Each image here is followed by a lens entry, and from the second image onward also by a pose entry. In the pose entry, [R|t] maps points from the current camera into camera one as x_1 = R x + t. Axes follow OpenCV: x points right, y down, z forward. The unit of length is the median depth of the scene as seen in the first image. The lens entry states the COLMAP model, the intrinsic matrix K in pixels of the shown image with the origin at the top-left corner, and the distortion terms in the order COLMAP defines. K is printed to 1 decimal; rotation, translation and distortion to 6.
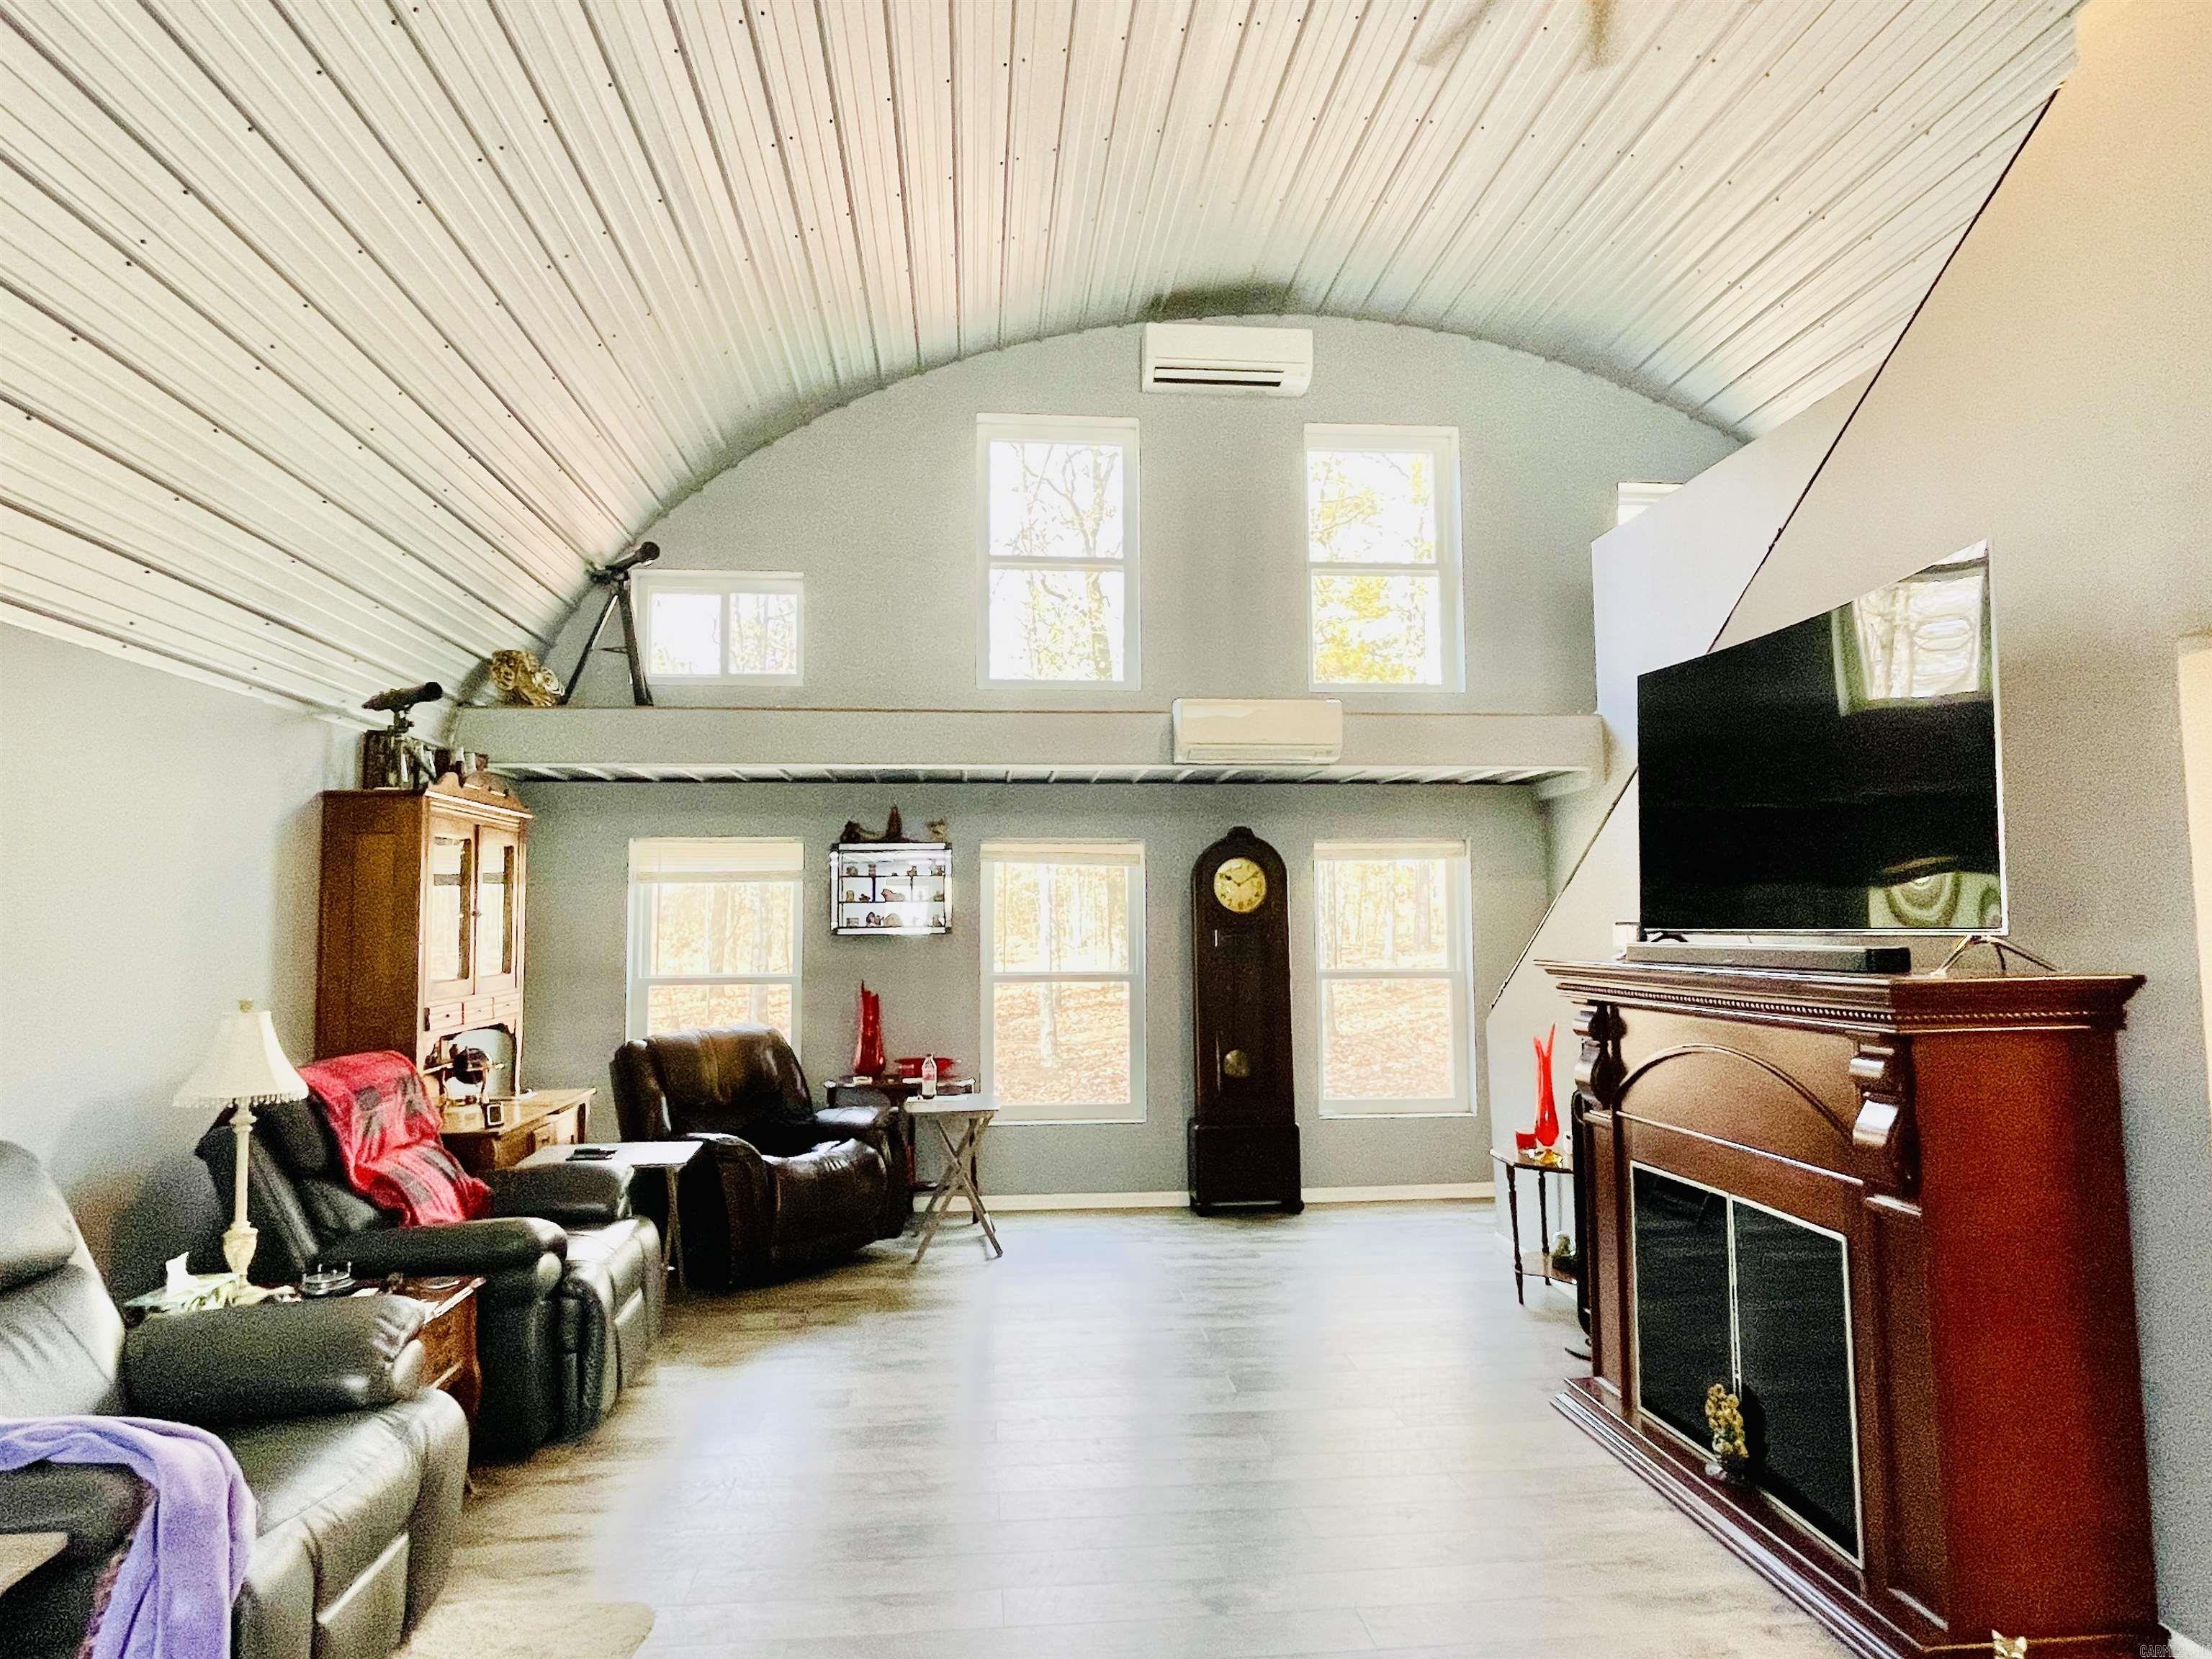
lens RADIAL K [[1225.4, 0, 1096.9], [0, 1225.4, 837.7], [0, 0, 1]] dist [-0.000188, -0.000166]
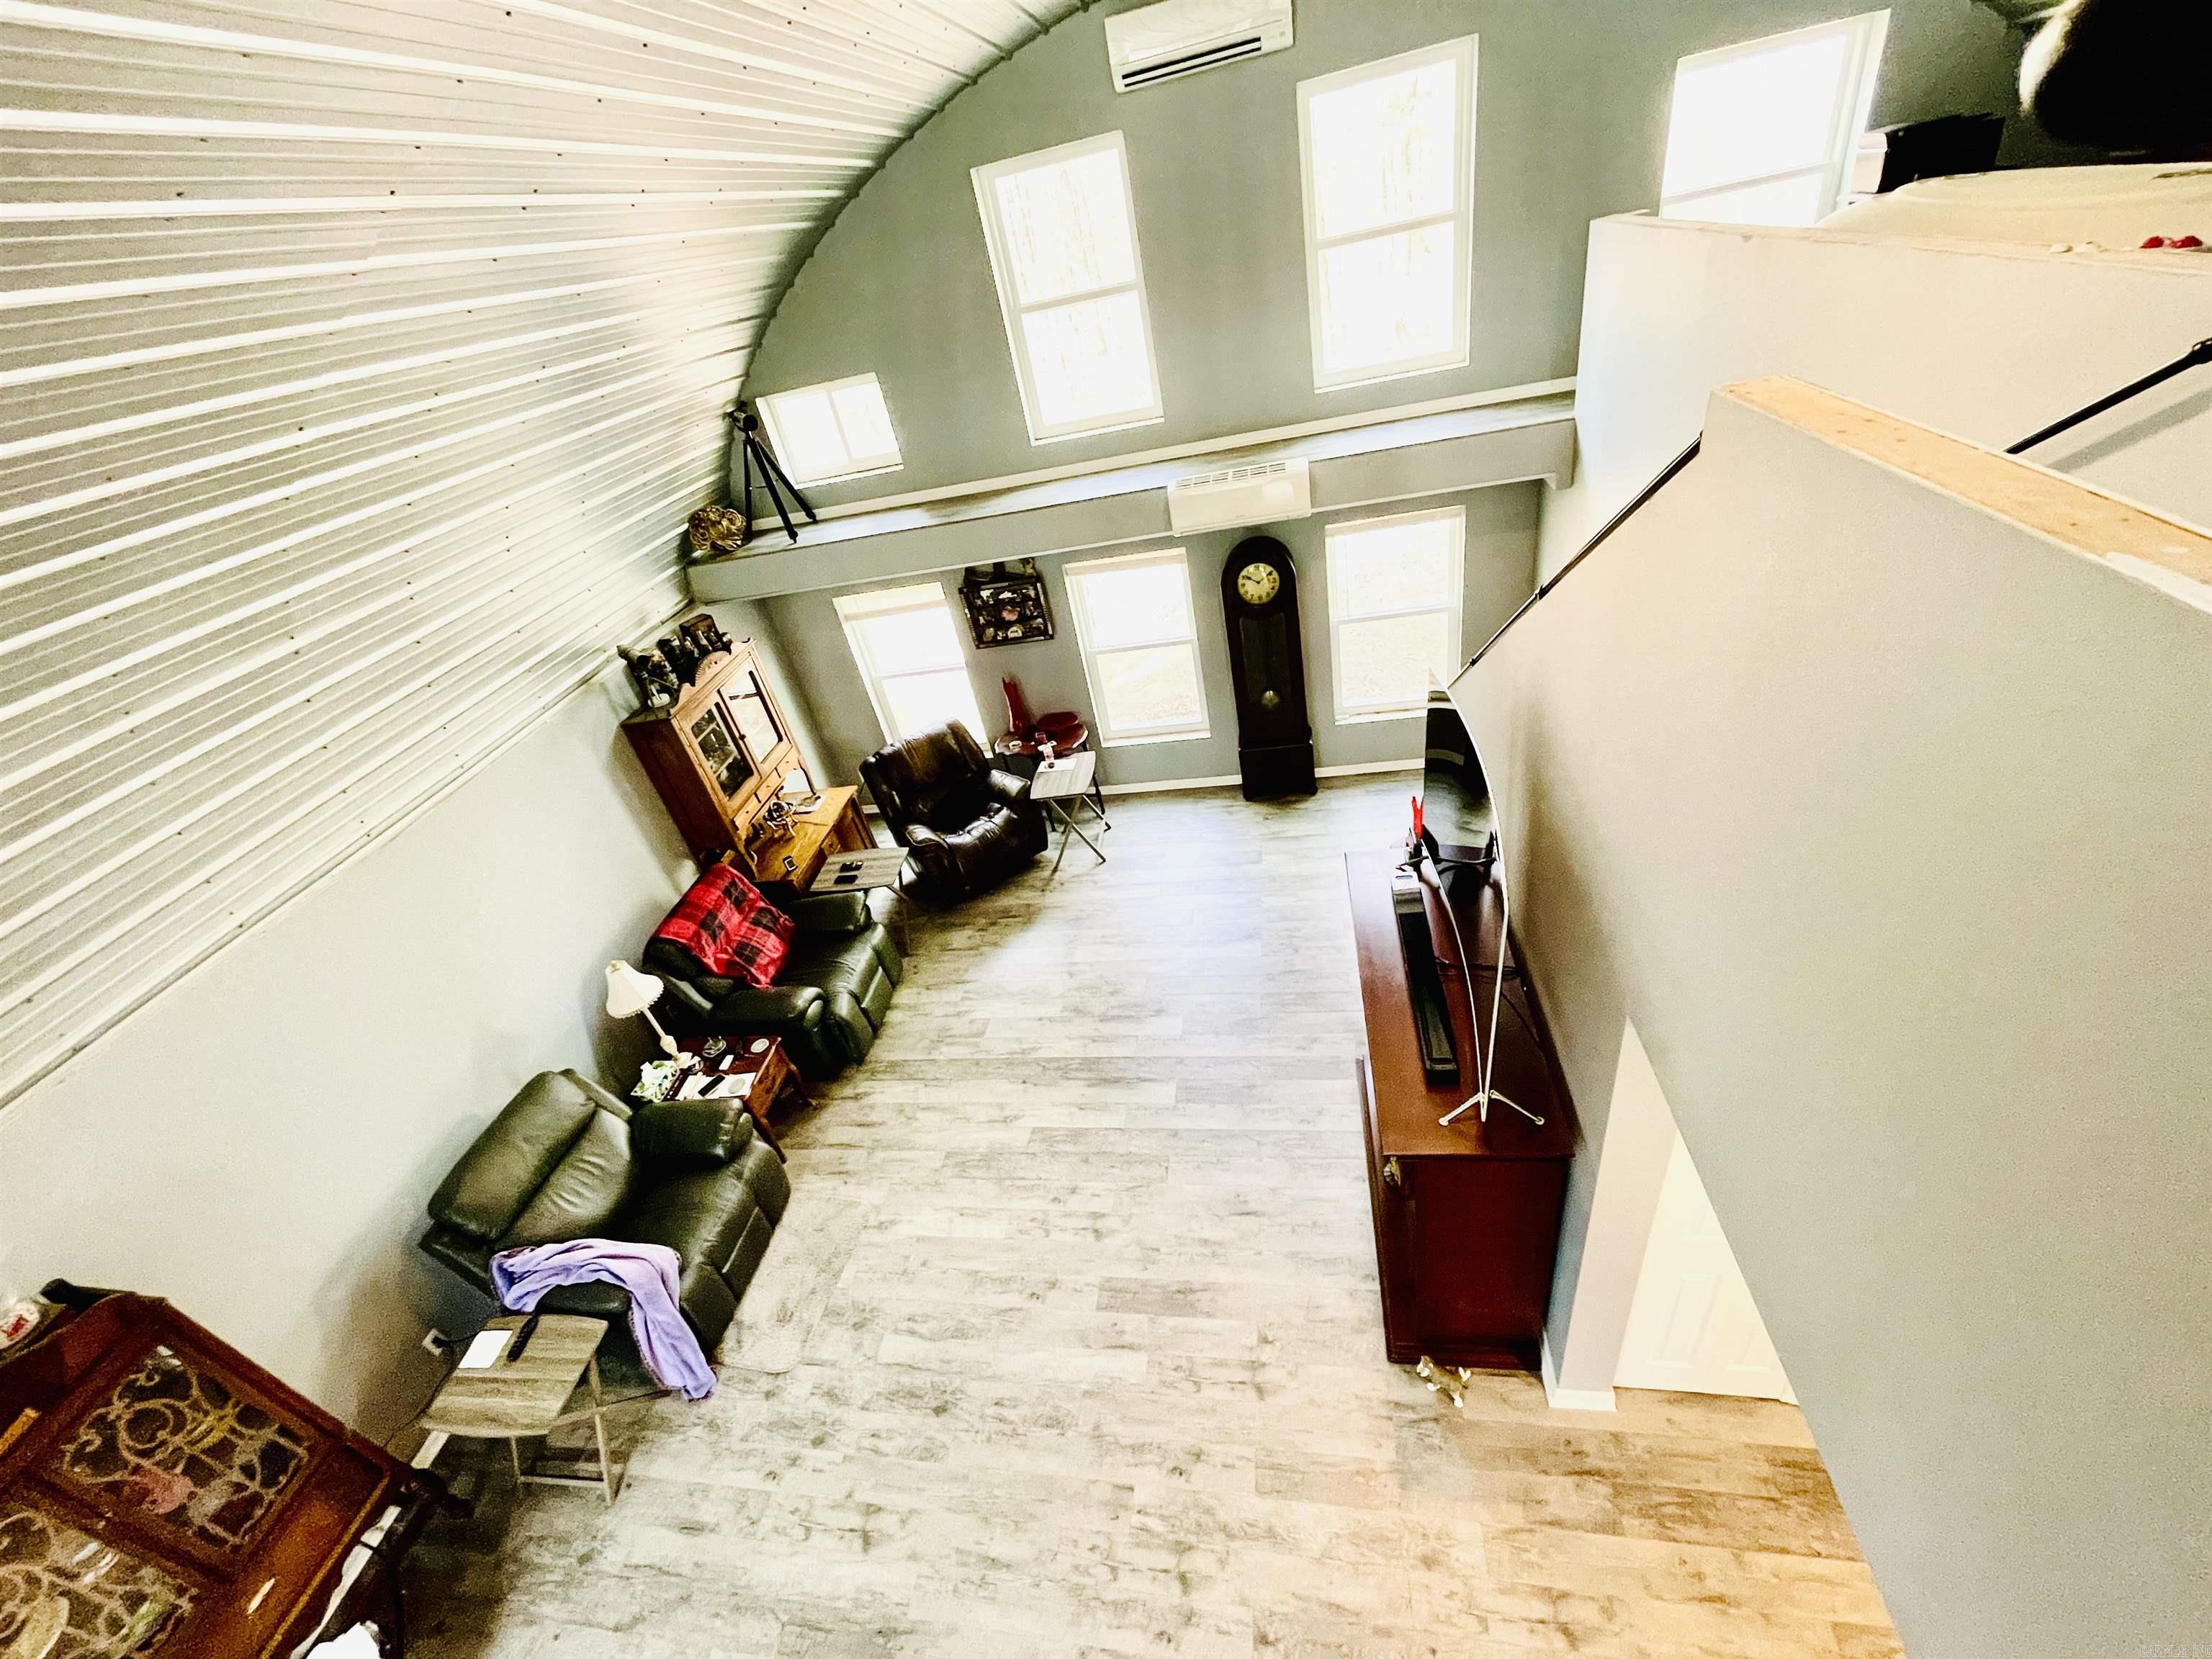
lens RADIAL K [[887.7, 0, 1096.2], [0, 887.7, 818.5], [0, 0, 1]] dist [-0.000056, 0.000063]
pose [[0.949726, -0.012814, -0.312819, 0.253085], [0.207099, 0.775042, 0.597009, -0.373657], [0.234798, -0.631780, 0.738732, 0.130701]]
